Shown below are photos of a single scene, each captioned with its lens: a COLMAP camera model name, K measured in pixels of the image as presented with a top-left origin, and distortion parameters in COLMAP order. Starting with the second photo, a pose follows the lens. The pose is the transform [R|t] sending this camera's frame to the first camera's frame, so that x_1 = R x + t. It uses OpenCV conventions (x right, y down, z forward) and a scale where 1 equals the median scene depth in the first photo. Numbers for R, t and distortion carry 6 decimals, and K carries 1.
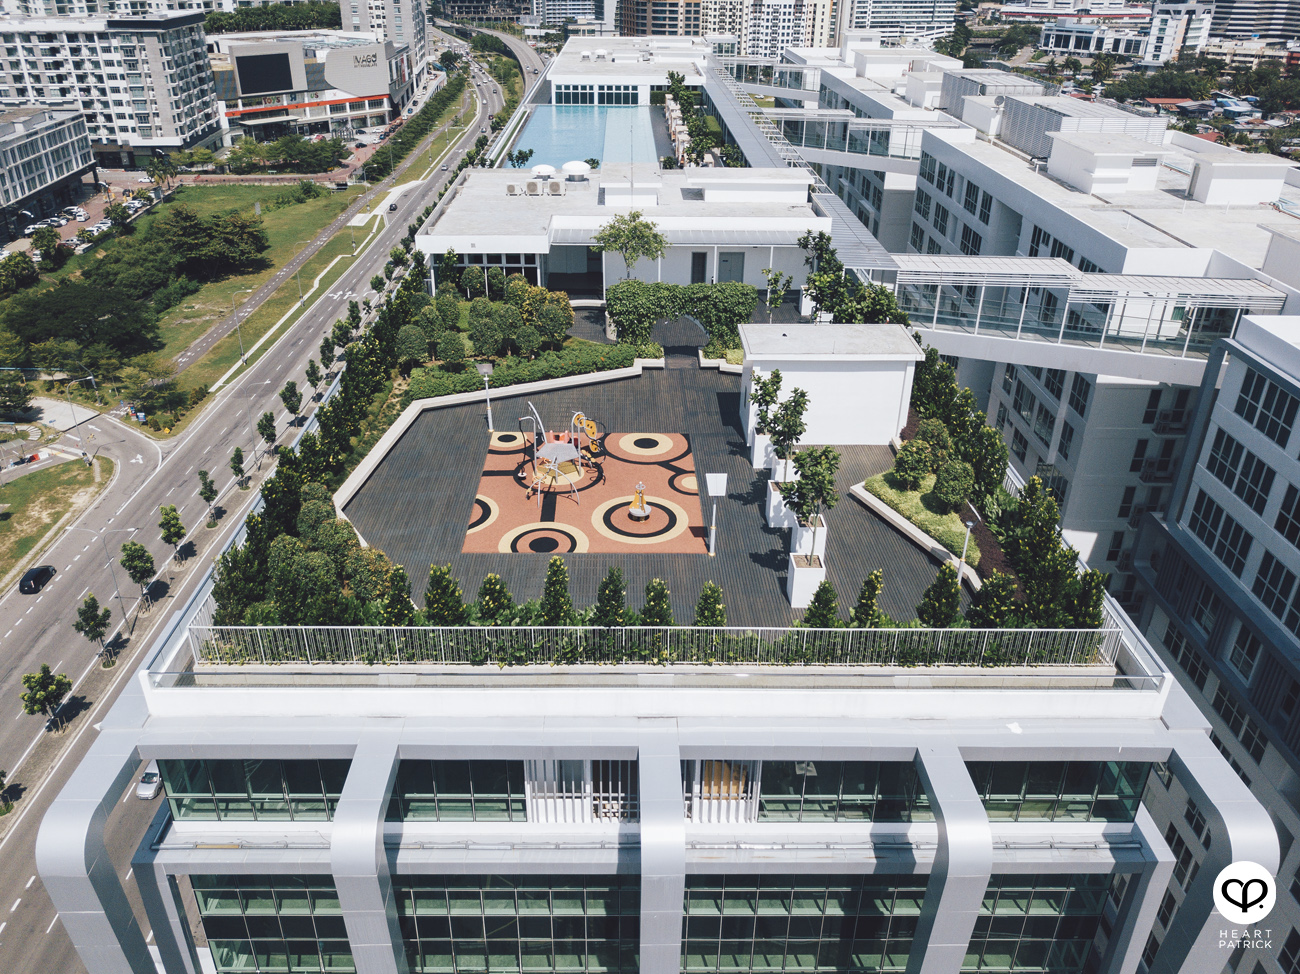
lens RADIAL K [[991.5, 0, 610.8], [0, 991.5, 493.9], [0, 0, 1]] dist [0.001921, 0.000365]
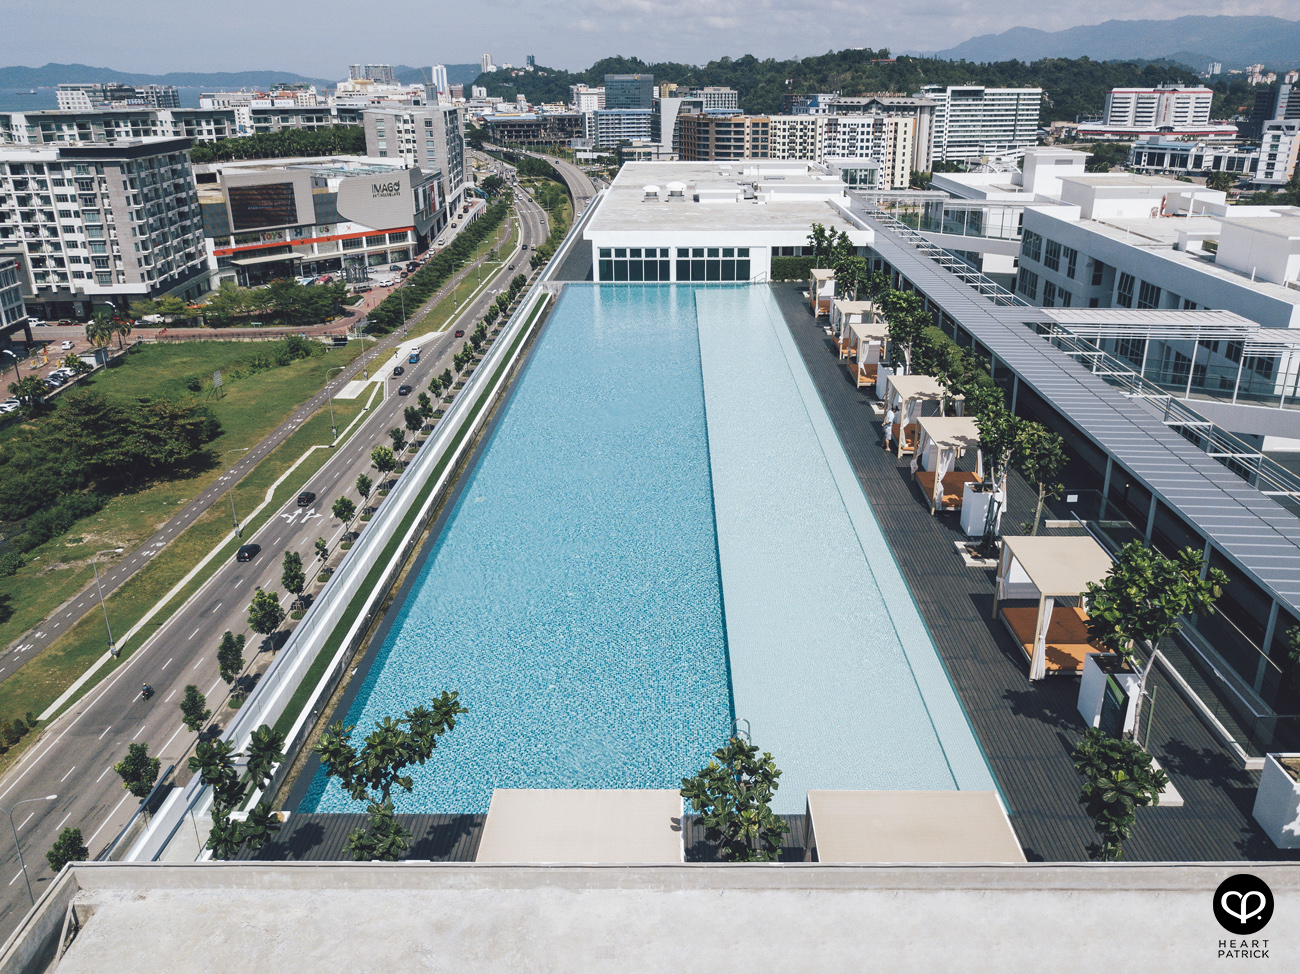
lens RADIAL K [[1040.7, 0, 650.0], [0, 1040.7, 487.0], [0, 0, 1]] dist [-0.005209, 0.002827]
pose [[0.999855, -0.005587, -0.016070, -0.007826], [0.003518, 0.992028, -0.125972, -0.084639], [0.016646, 0.125897, 0.991904, 0.180878]]
